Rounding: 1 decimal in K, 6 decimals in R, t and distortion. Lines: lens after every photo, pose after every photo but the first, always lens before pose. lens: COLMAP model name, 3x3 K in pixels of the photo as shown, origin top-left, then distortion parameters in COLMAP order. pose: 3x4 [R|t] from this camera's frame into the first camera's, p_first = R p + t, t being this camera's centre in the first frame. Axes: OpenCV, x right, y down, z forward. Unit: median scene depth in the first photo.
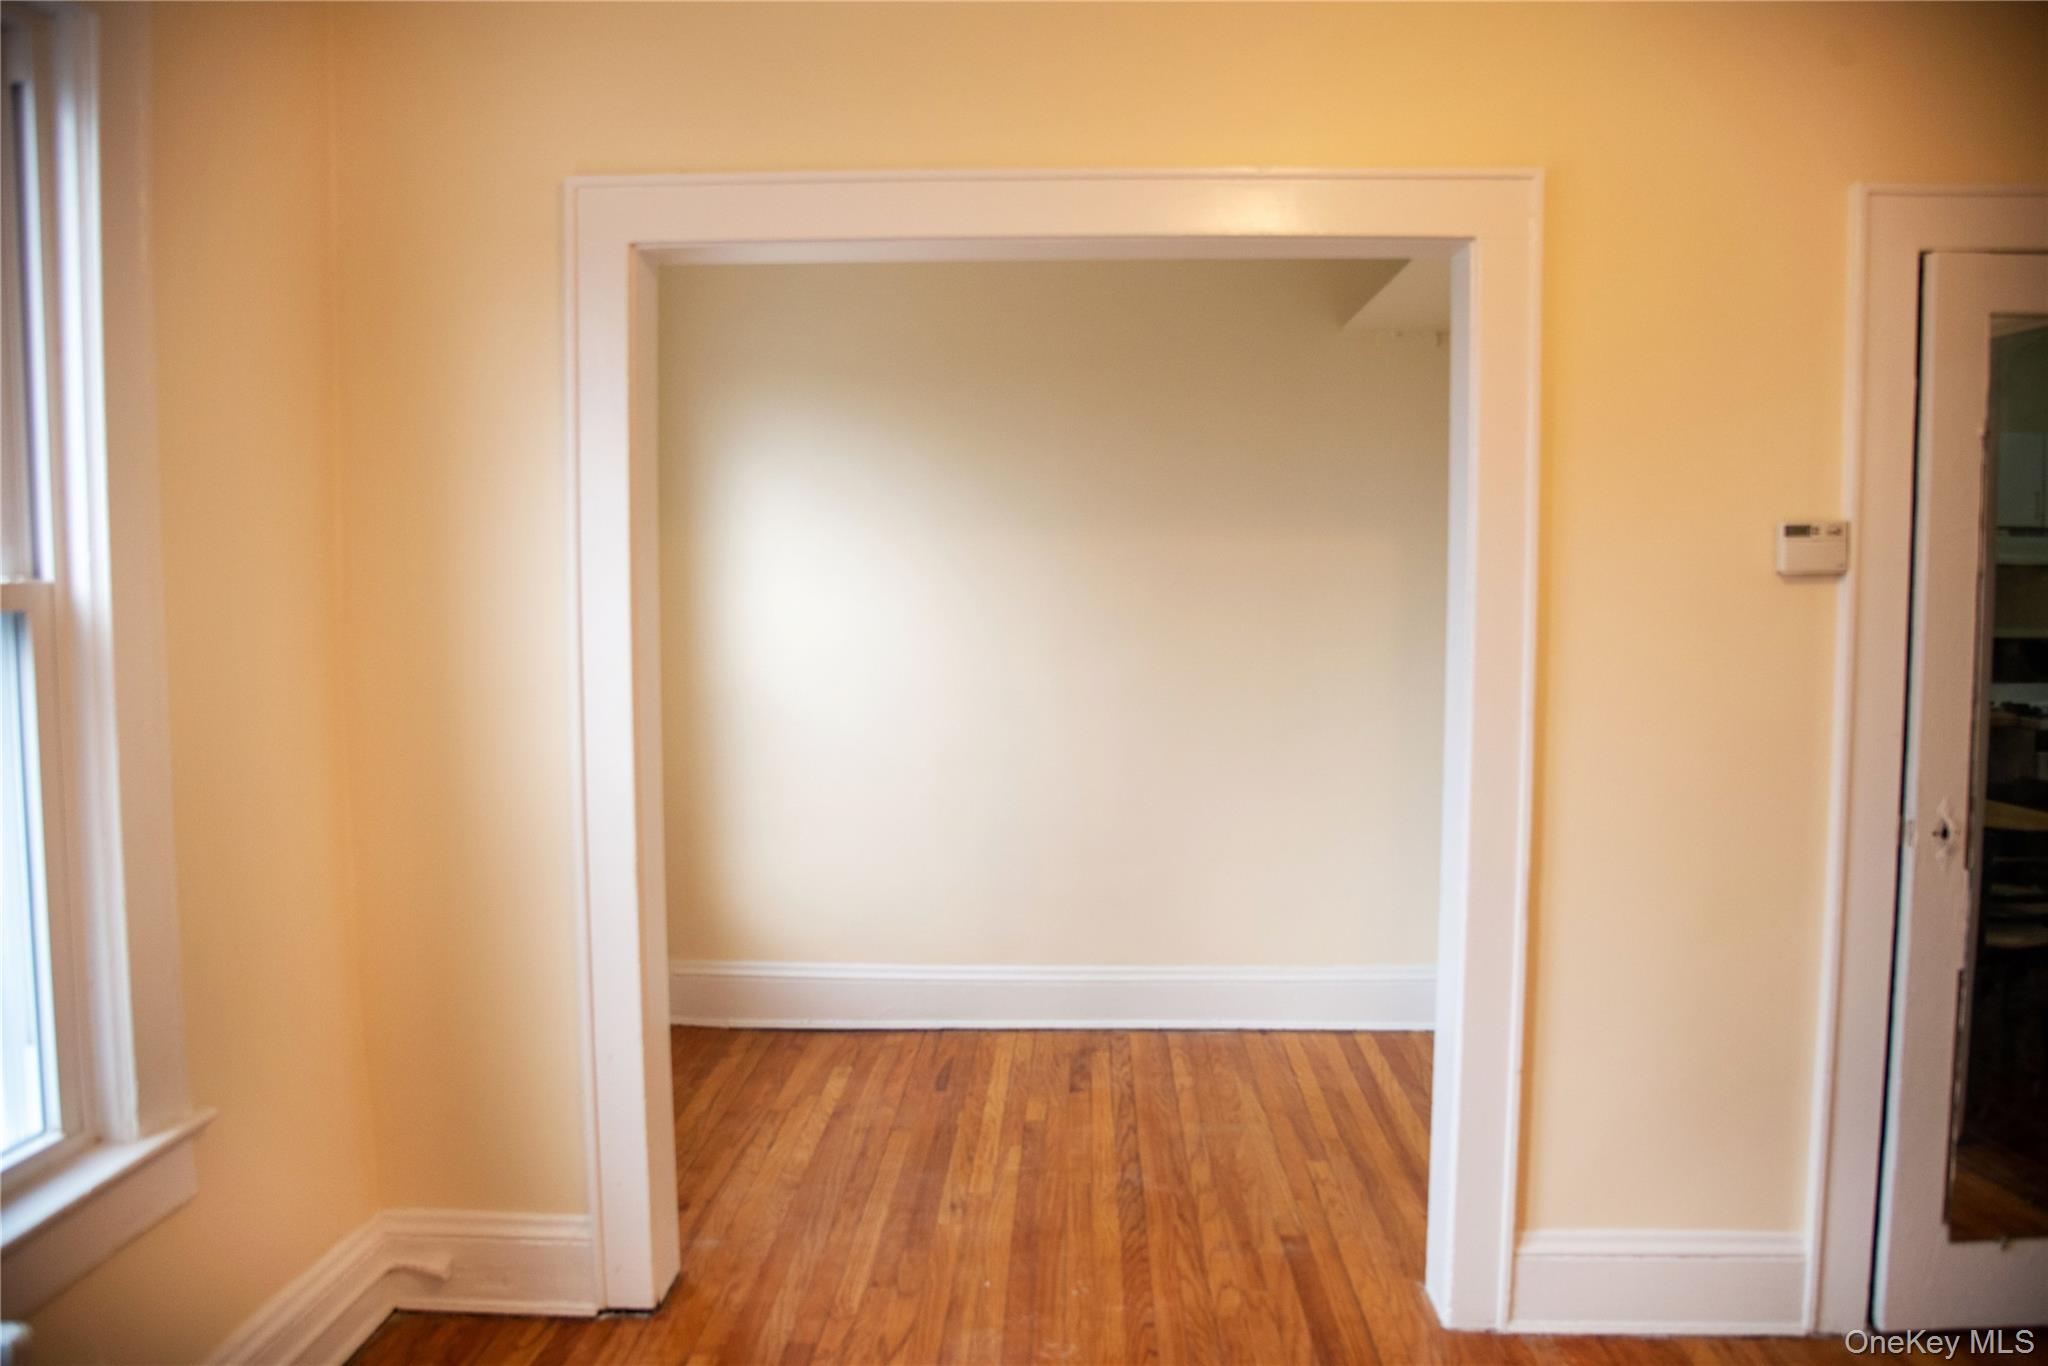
lens RADIAL K [[1432.7, 0, 1024.0], [0, 1432.7, 683.0], [0, 0, 1]] dist [-0.103856, 0.040145]
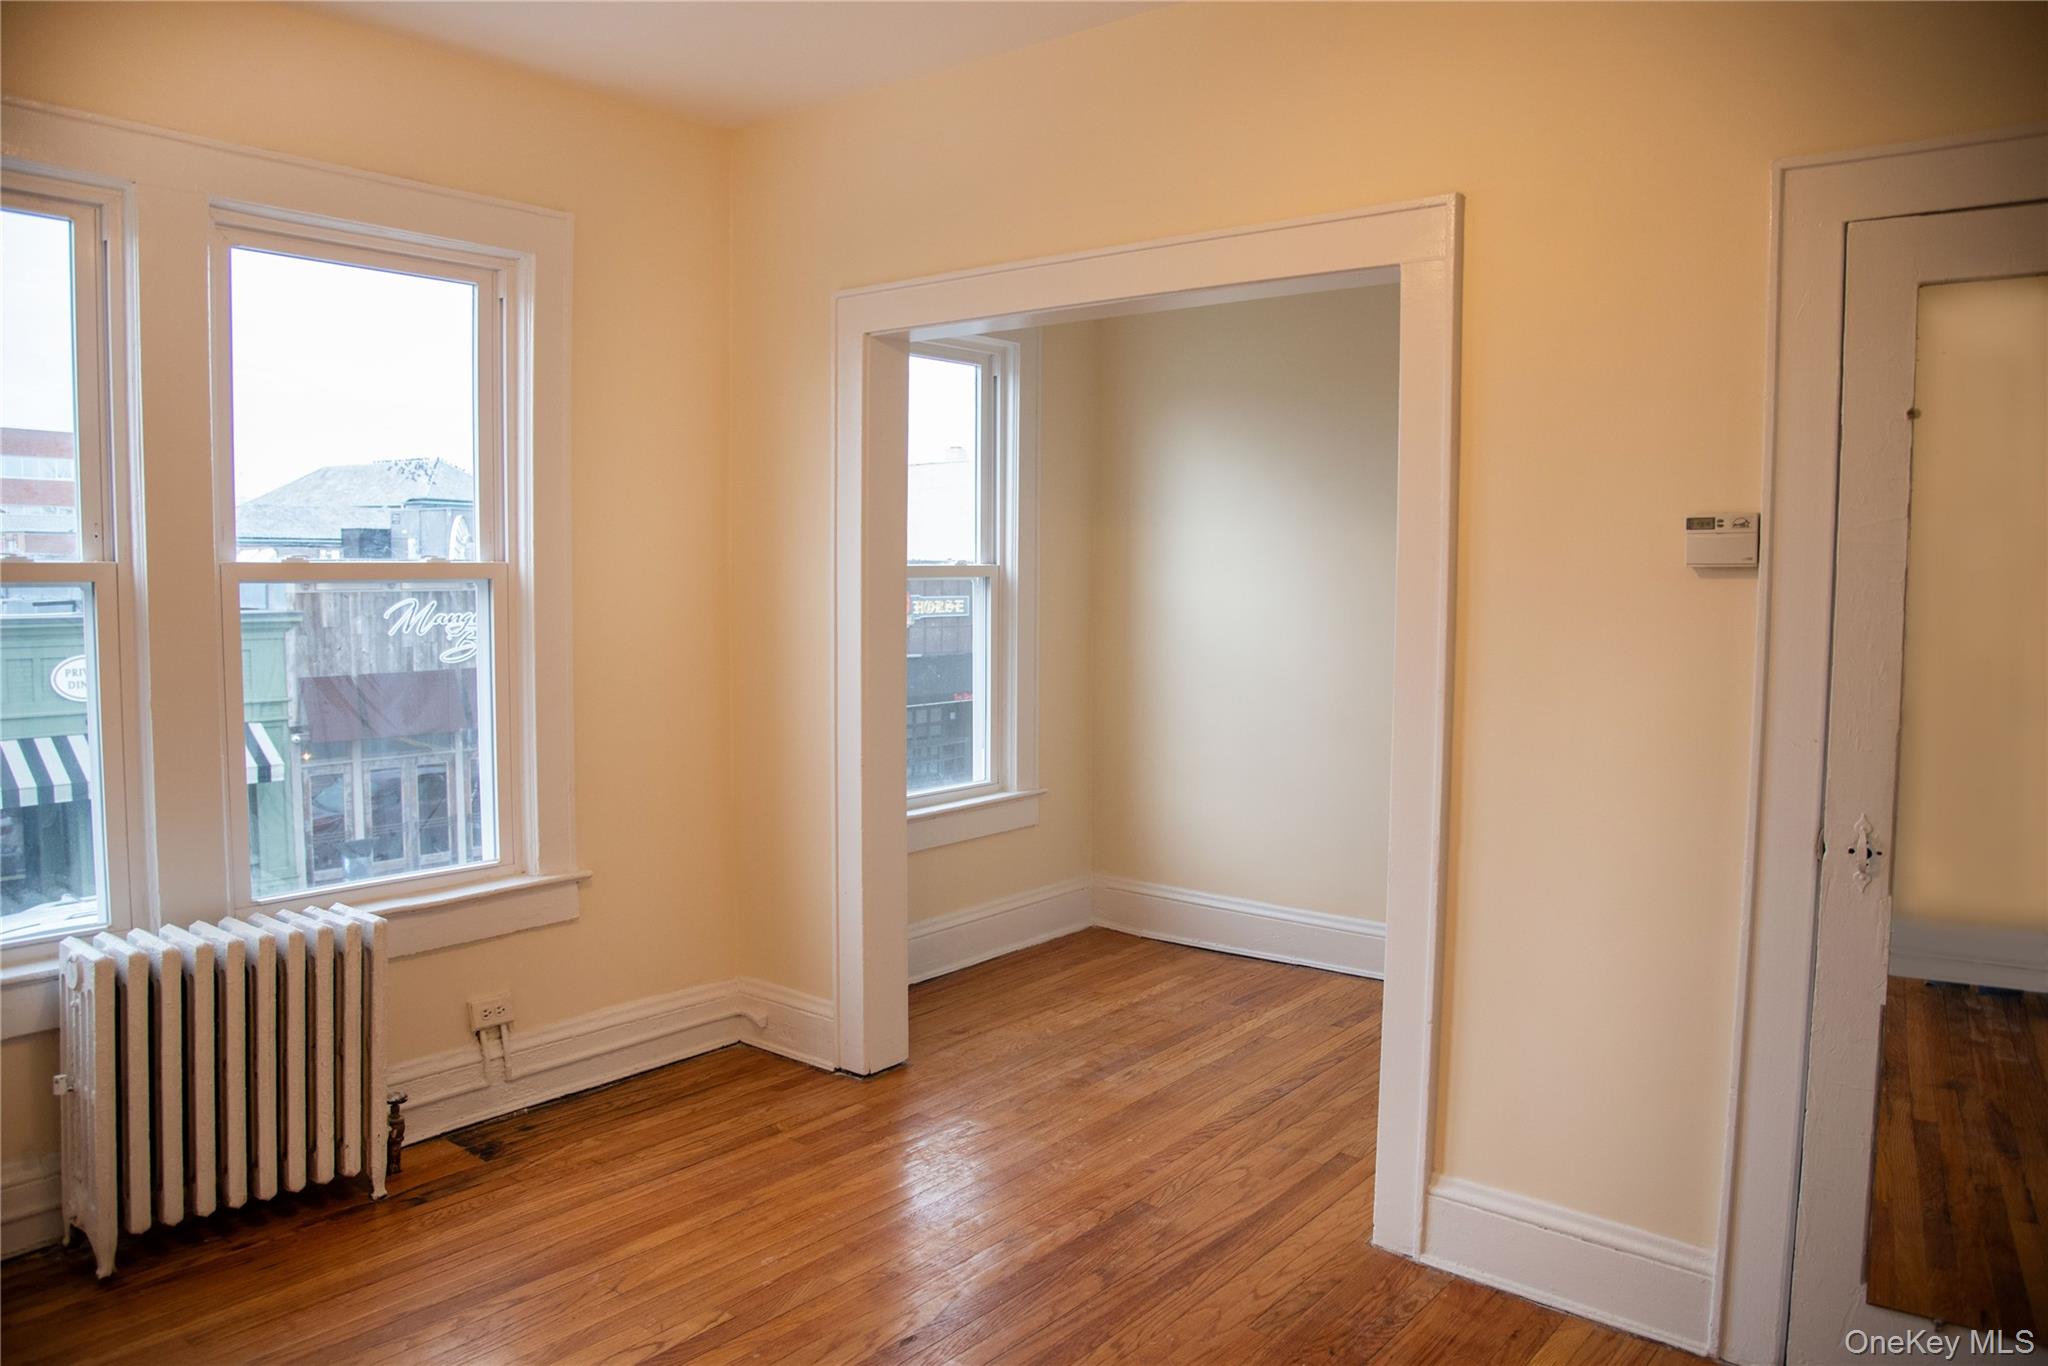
lens RADIAL K [[1432.7, 0, 1024.0], [0, 1432.7, 683.0], [0, 0, 1]] dist [-0.103856, 0.040145]
pose [[0.797919, 0.057567, -0.600010, 0.715601], [-0.054300, 0.998247, 0.023566, 0.005009], [0.600314, 0.013777, 0.799646, -0.067956]]
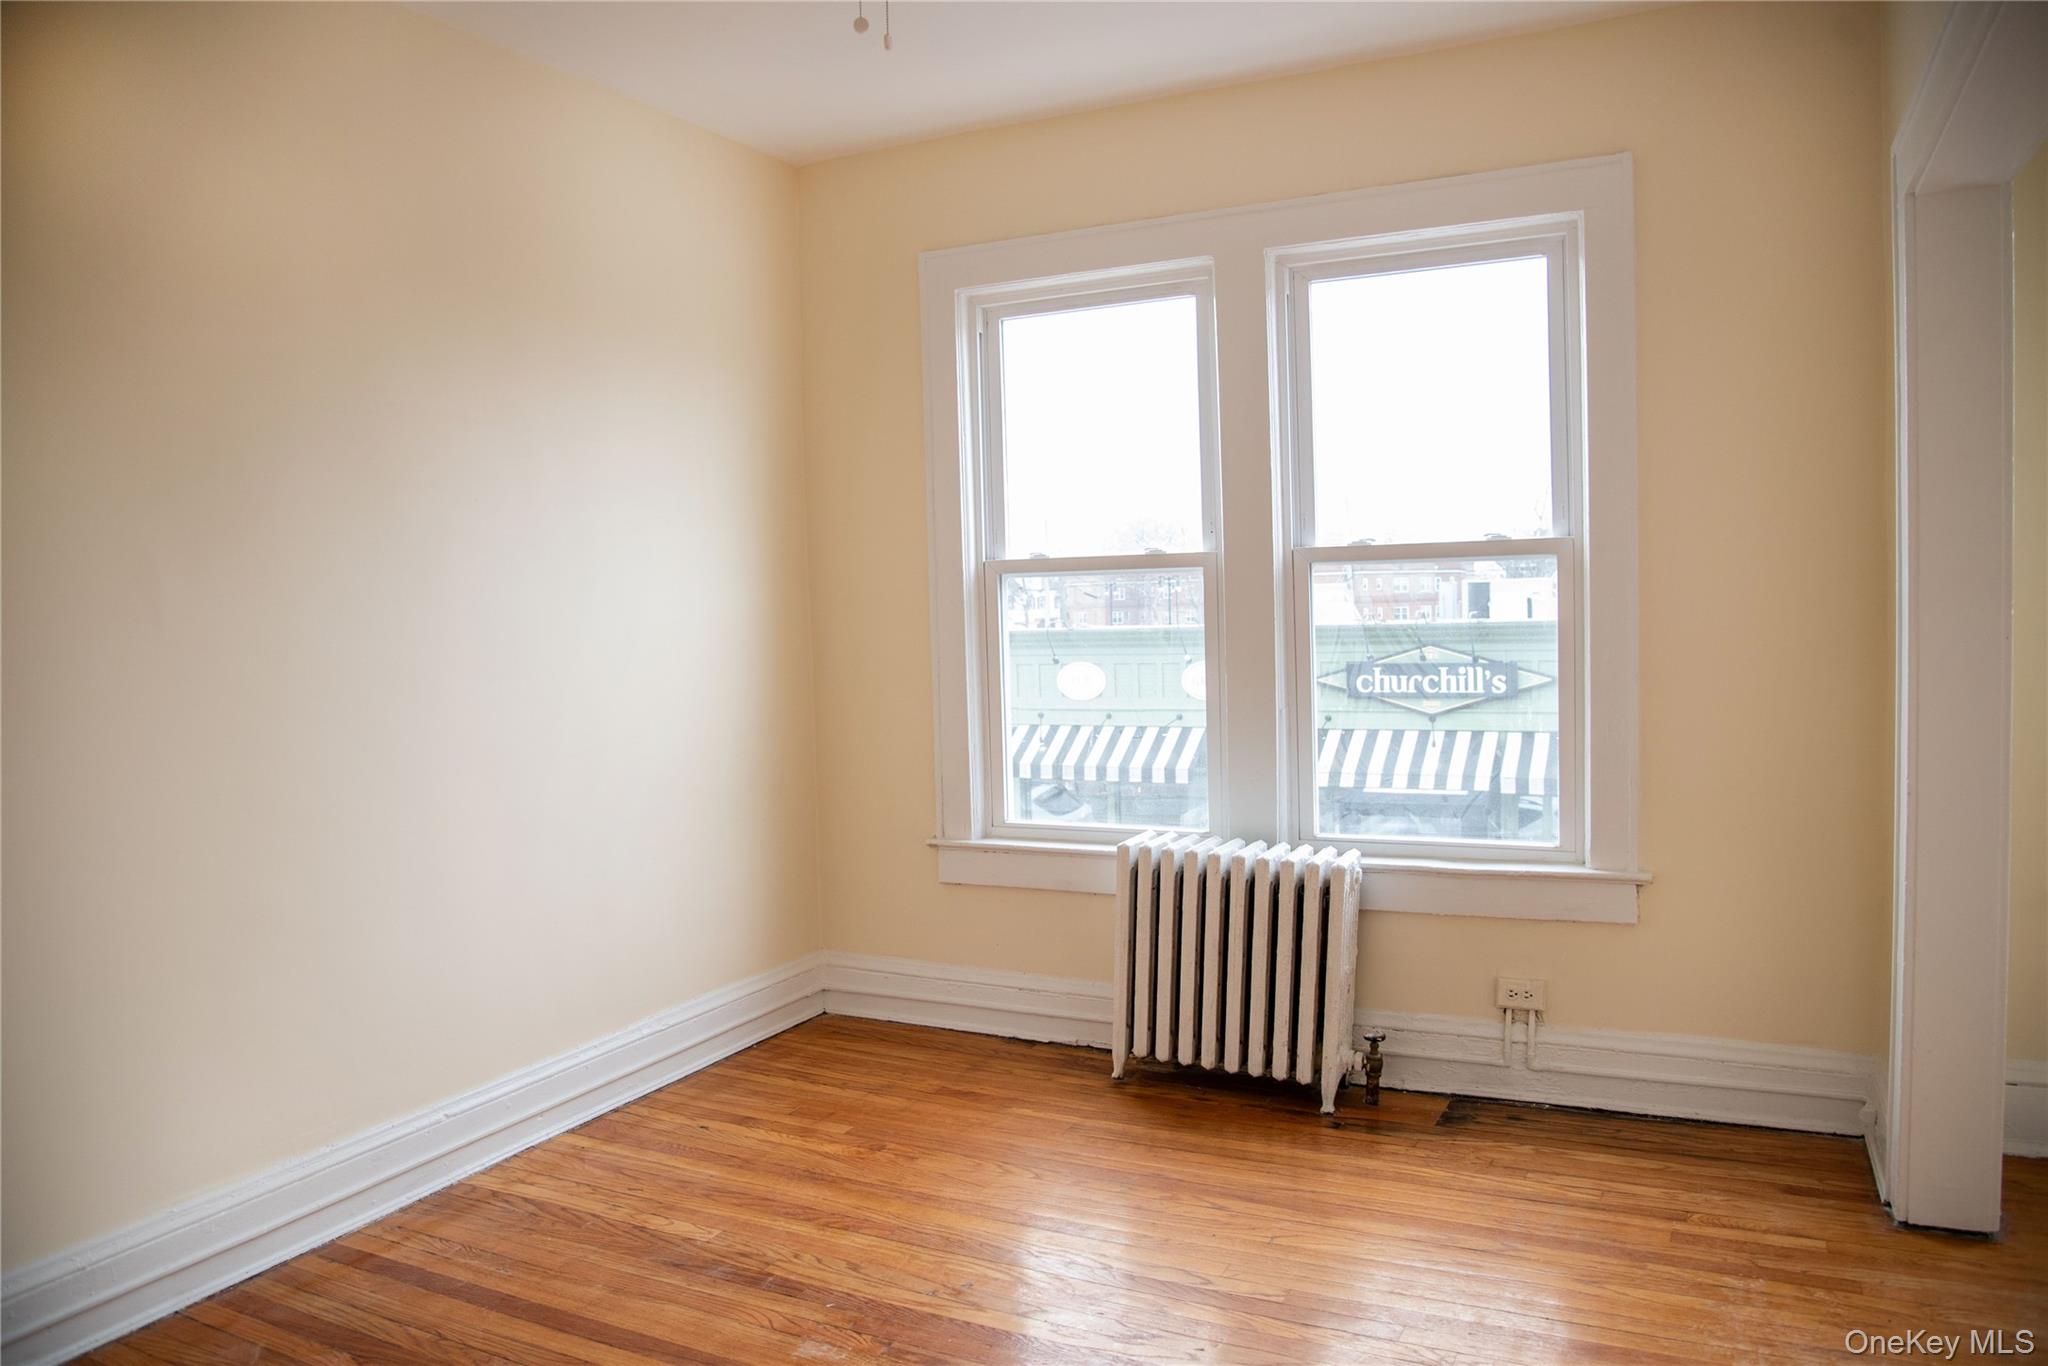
lens RADIAL K [[1432.7, 0, 1024.0], [0, 1432.7, 683.0], [0, 0, 1]] dist [-0.103856, 0.040145]
pose [[-0.409080, 0.067745, -0.909980, 0.900917], [-0.037875, 0.995120, 0.091110, -0.016871], [0.911712, 0.071736, -0.404518, 0.794993]]
